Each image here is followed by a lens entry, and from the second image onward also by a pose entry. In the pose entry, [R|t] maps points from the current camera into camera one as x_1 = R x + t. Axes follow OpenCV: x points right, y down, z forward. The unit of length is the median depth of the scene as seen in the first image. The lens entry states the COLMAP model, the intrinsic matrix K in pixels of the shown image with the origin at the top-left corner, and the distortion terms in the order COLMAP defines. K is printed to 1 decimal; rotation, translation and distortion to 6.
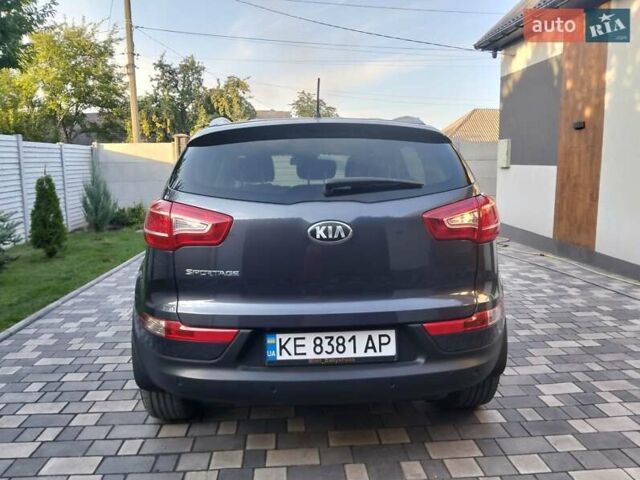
lens RADIAL K [[511.2, 0, 314.4], [0, 511.2, 228.9], [0, 0, 1]] dist [0.012660, -0.049686]
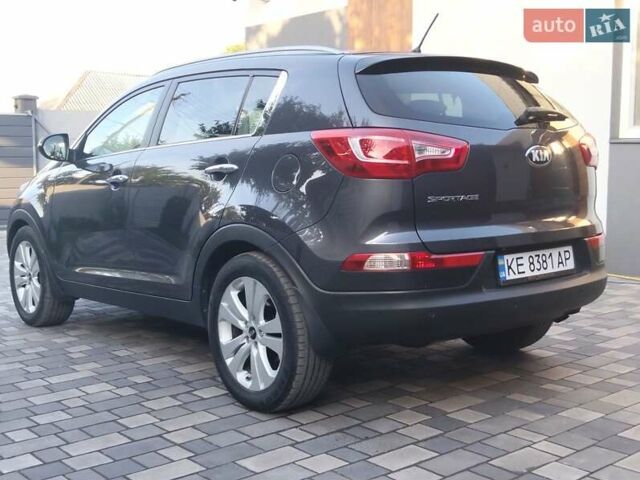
lens RADIAL K [[803.5, 0, 316.5], [0, 803.5, 237.5], [0, 0, 1]] dist [0.083169, 0.016866]
pose [[0.804936, -0.053606, 0.590935, -0.930801], [0.073012, 0.997291, -0.008984, 0.108501], [-0.588852, 0.050377, 0.806669, -0.065821]]
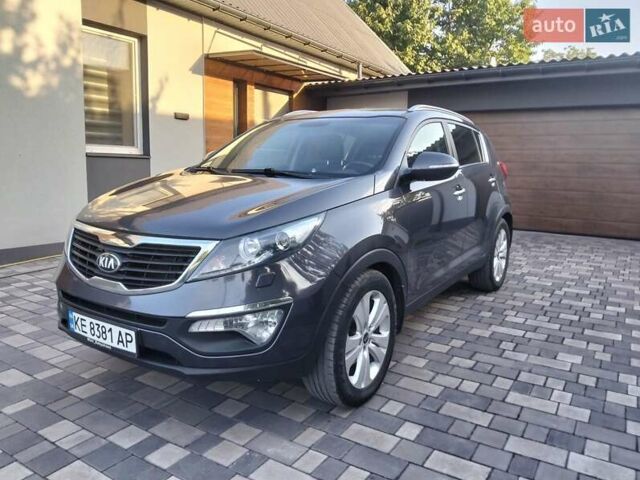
lens RADIAL K [[497.4, 0, 317.4], [0, 497.4, 237.3], [0, 0, 1]] dist [0.010697, -0.049116]
pose [[-0.803947, -0.089865, 0.587872, -0.774106], [0.068556, 0.967922, 0.241716, -0.256789], [-0.590736, 0.234629, -0.771997, 2.582422]]
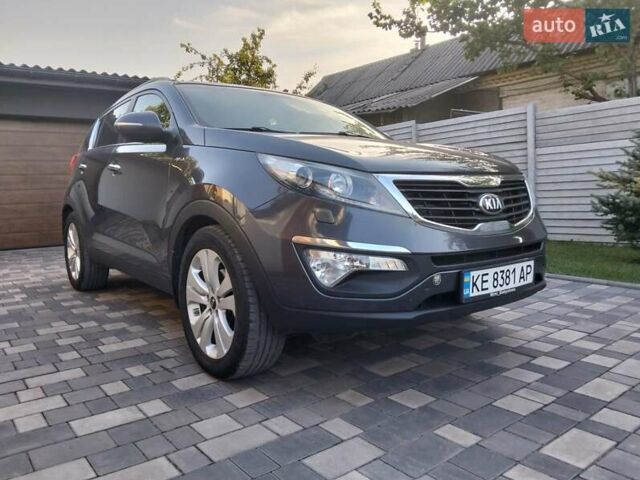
lens RADIAL K [[499.4, 0, 319.1], [0, 499.4, 238.2], [0, 0, 1]] dist [0.025837, -0.075106]
pose [[-0.818147, 0.082111, -0.569117, 0.567690], [-0.036621, 0.980302, 0.194081, -0.135572], [0.573842, 0.179628, -0.799024, 2.630281]]
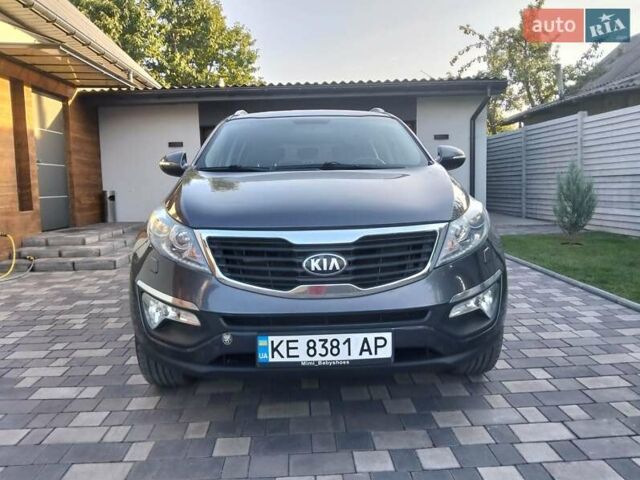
lens RADIAL K [[501.2, 0, 317.8], [0, 501.2, 228.3], [0, 0, 1]] dist [0.022914, -0.066220]
pose [[-0.999098, 0.036857, 0.021105, -0.063237], [0.040572, 0.975191, 0.217613, -0.244087], [-0.012560, 0.218273, -0.975807, 2.822039]]
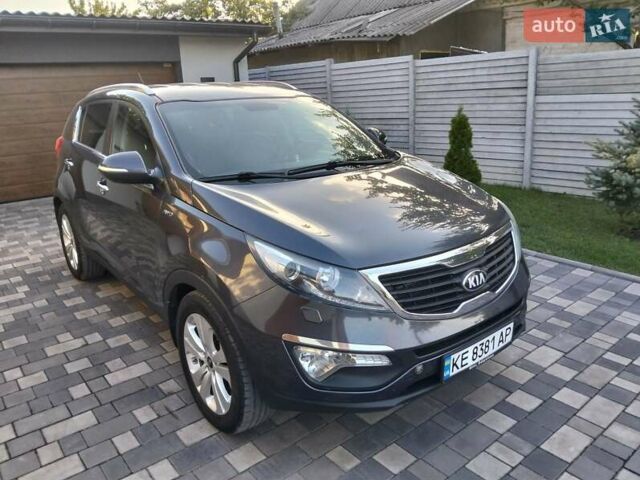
lens RADIAL K [[499.4, 0, 319.1], [0, 499.4, 238.2], [0, 0, 1]] dist [0.025837, -0.075106]
pose [[-0.812314, 0.207686, -0.544989, 0.529600], [-0.023516, 0.922024, 0.386418, -0.395002], [0.582746, 0.326709, -0.744089, 2.584902]]
